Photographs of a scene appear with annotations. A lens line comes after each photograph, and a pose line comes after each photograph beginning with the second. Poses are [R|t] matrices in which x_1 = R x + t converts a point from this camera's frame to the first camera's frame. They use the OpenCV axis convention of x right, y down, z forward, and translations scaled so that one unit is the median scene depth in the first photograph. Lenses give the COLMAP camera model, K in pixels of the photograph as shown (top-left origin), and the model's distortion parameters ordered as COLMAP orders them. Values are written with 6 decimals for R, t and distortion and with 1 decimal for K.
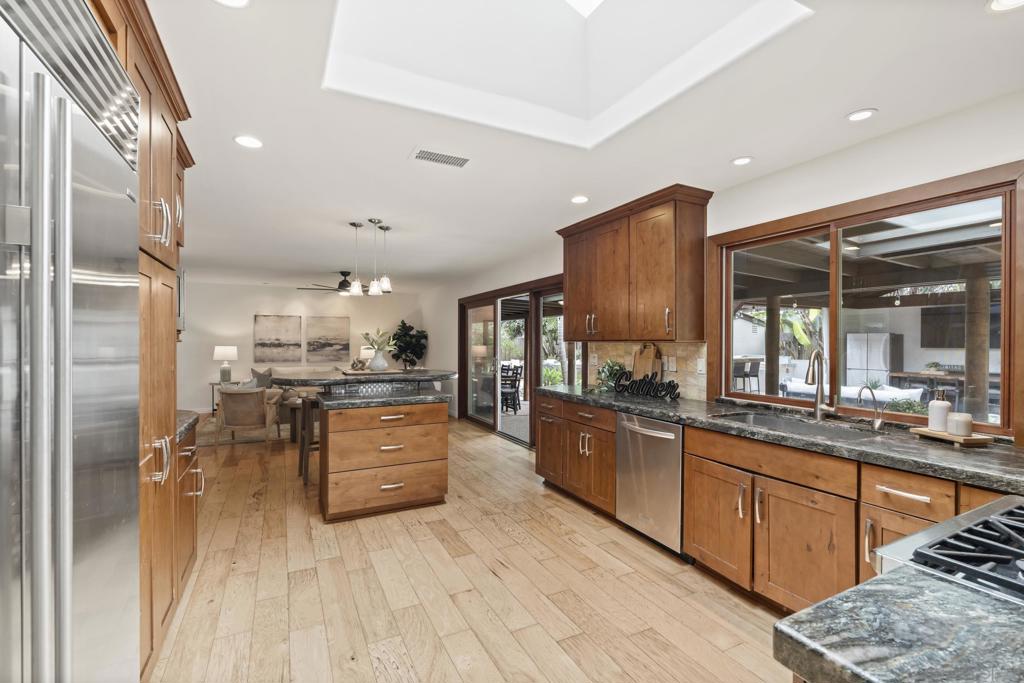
lens RADIAL K [[450.1, 0, 511.9], [0, 450.1, 344.4], [0, 0, 1]] dist [-0.002283, -0.000298]
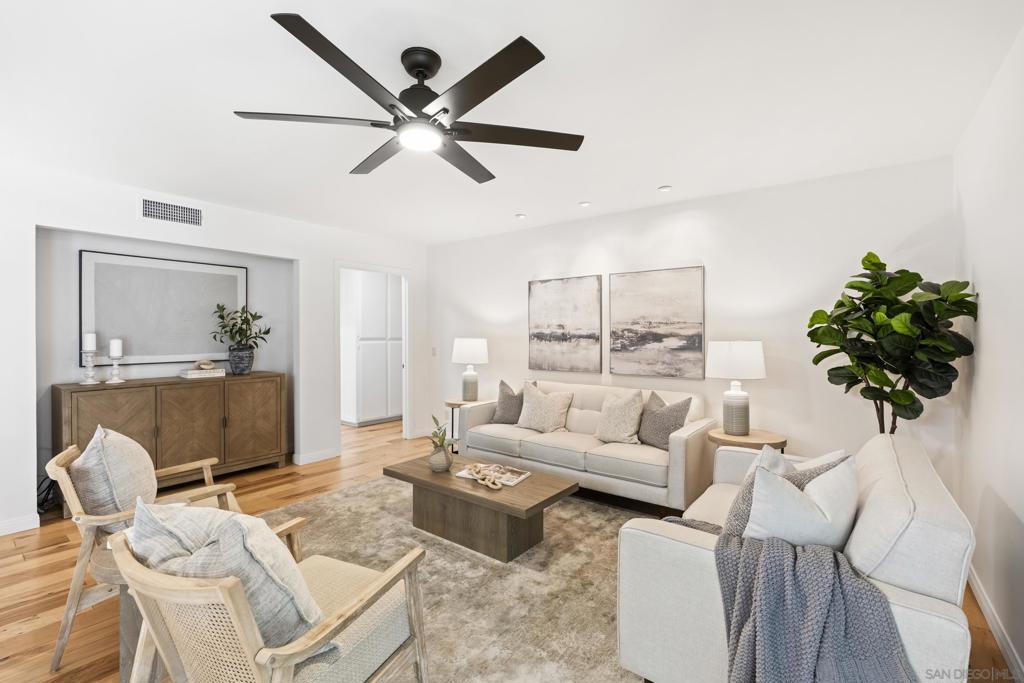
lens RADIAL K [[450.1, 0, 513.6], [0, 450.1, 336.2], [0, 0, 1]] dist [-0.002283, -0.000298]
pose [[0.441955, 0.001414, -0.897036, -0.237795], [-0.004631, 0.999989, -0.000705, 0.002403], [0.897025, 0.004466, 0.441957, 1.904749]]
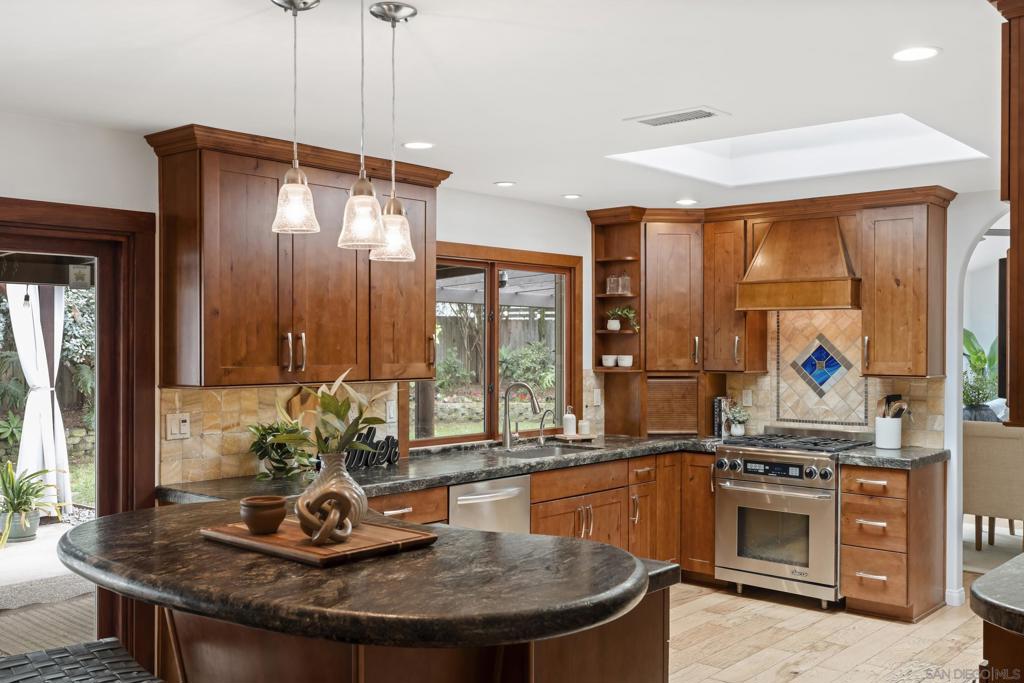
lens RADIAL K [[988.7, 0, 509.1], [0, 988.7, 346.5], [0, 0, 1]] dist [0.006288, 0.000000]
pose [[-0.370988, -0.008551, 0.928598, -1.105053], [0.002119, 0.999947, 0.010055, -0.070895], [-0.928635, 0.005698, -0.370950, 1.377454]]
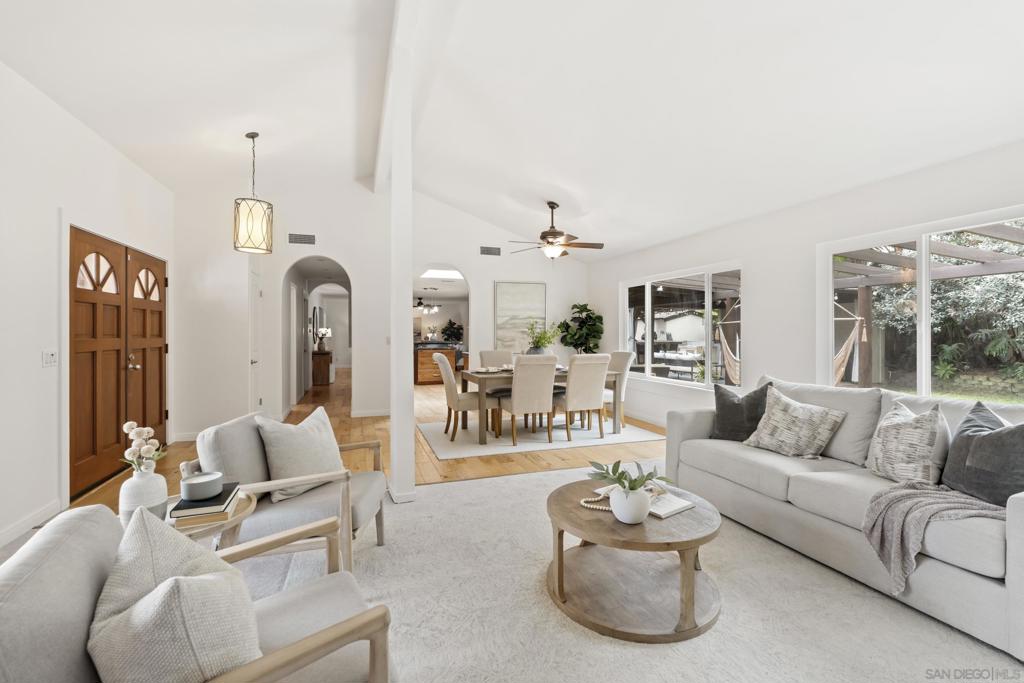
lens RADIAL K [[450.1, 0, 508.4], [0, 450.1, 334.9], [0, 0, 1]] dist [-0.002283, -0.000298]
pose [[0.989539, -0.002586, -0.144243, 0.697755], [0.002078, 0.999991, -0.003677, 0.044130], [0.144251, 0.003339, 0.989535, -2.092393]]
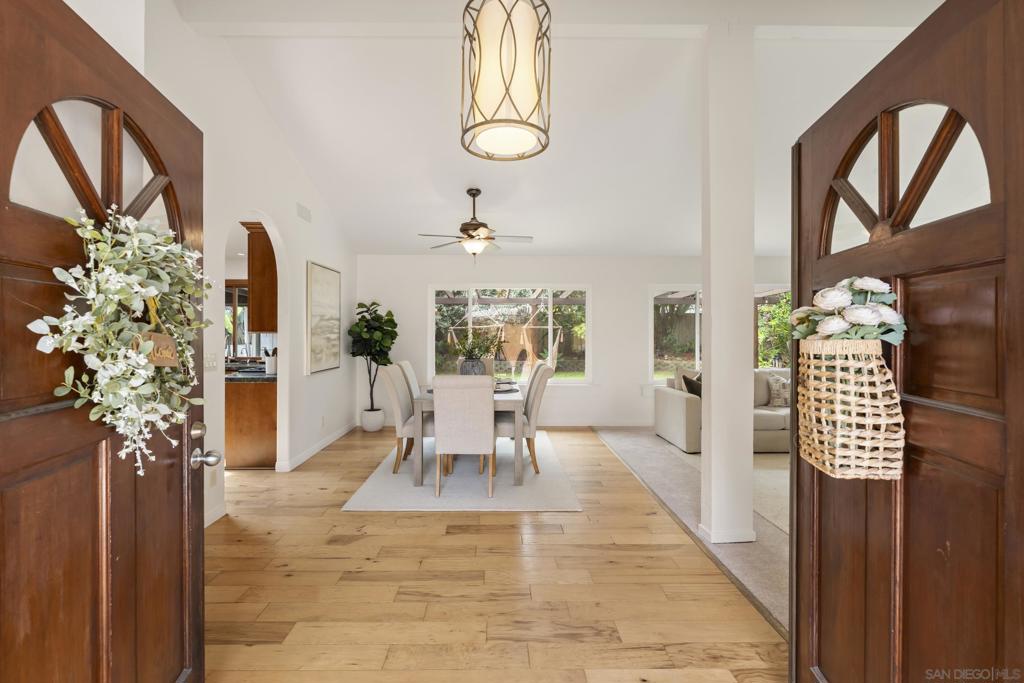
lens RADIAL K [[450.1, 0, 499.1], [0, 450.1, 332.3], [0, 0, 1]] dist [-0.002283, -0.000298]
pose [[0.447888, -0.003297, 0.894084, -0.665048], [0.006045, 0.999982, 0.000660, 0.002839], [-0.894069, 0.005109, 0.447899, -1.113508]]
